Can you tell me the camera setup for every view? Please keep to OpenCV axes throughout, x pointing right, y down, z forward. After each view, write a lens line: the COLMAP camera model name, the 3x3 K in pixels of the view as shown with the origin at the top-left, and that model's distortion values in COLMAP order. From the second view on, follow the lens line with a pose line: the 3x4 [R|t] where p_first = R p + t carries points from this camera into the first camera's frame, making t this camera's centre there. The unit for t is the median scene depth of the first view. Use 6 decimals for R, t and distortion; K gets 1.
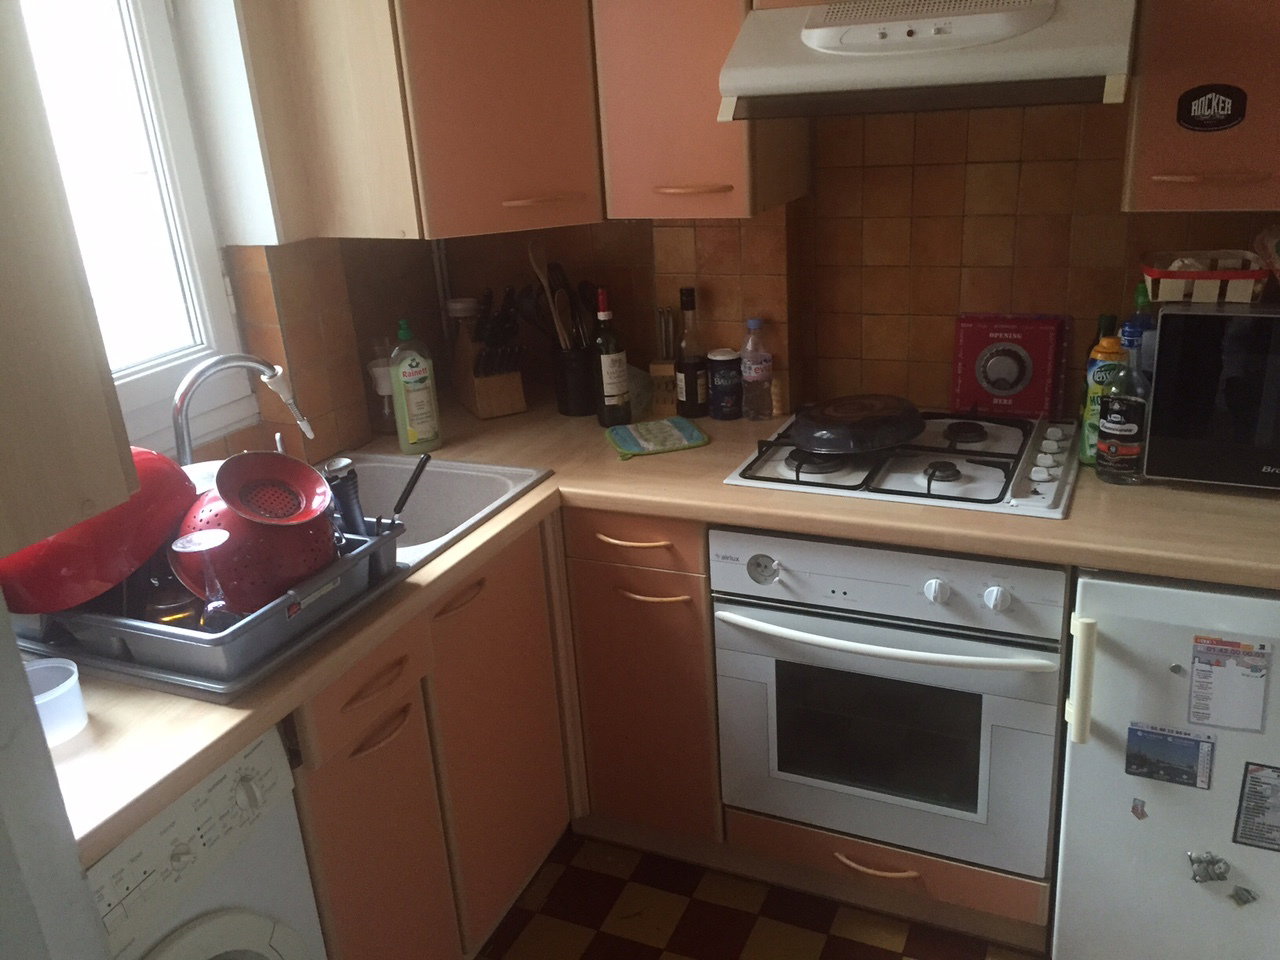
lens RADIAL K [[1087.3, 0, 637.7], [0, 1087.3, 473.6], [0, 0, 1]] dist [0.013850, -0.003524]
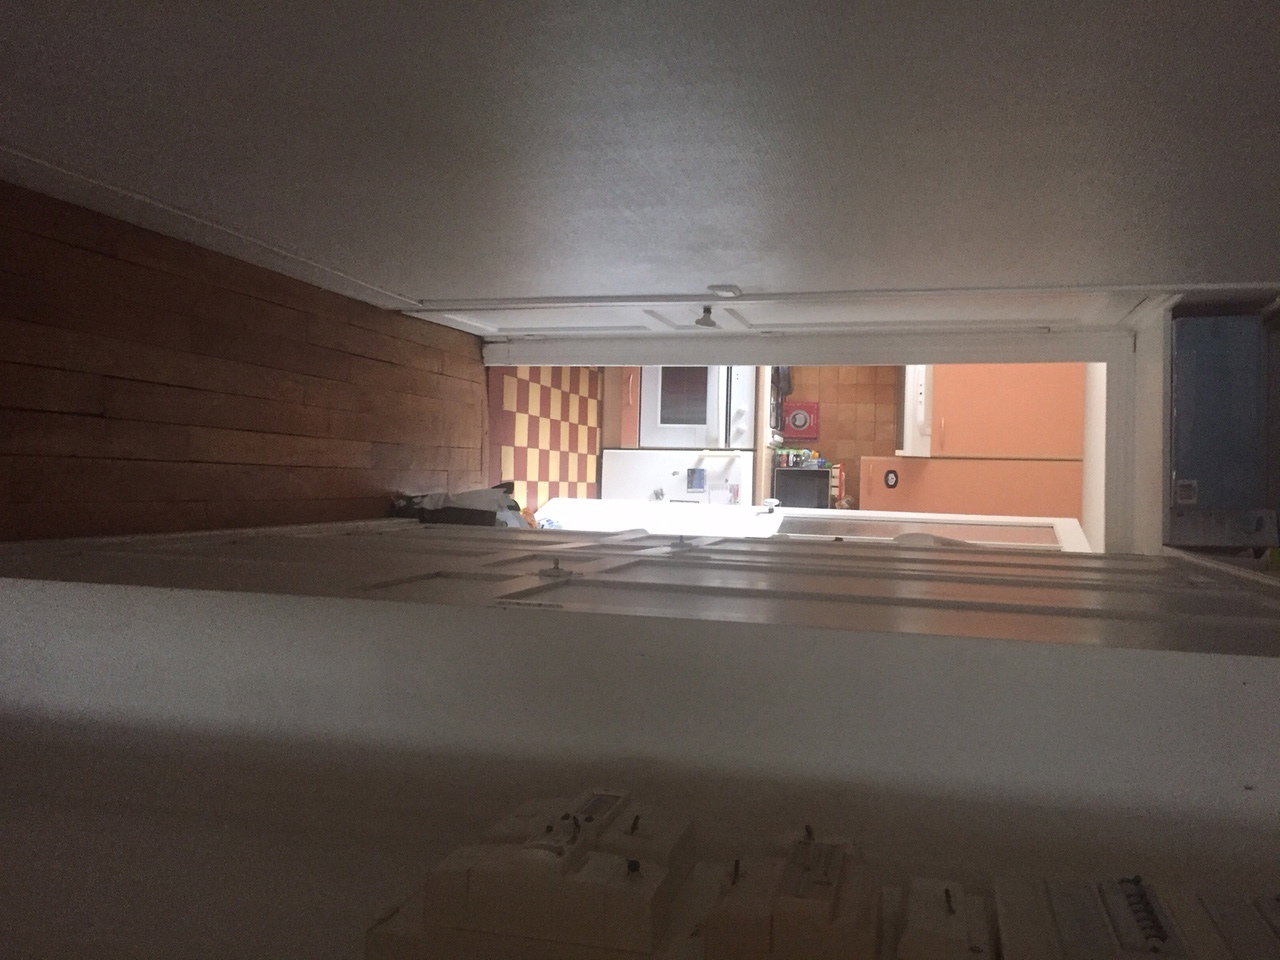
lens RADIAL K [[1087.3, 0, 637.4], [0, 1087.3, 477.4], [0, 0, 1]] dist [0.013850, -0.003524]
pose [[0.020043, 0.908311, 0.417815, -0.853528], [-0.993725, 0.064092, -0.091663, 0.713146], [-0.110037, -0.413356, 0.903896, -1.849864]]
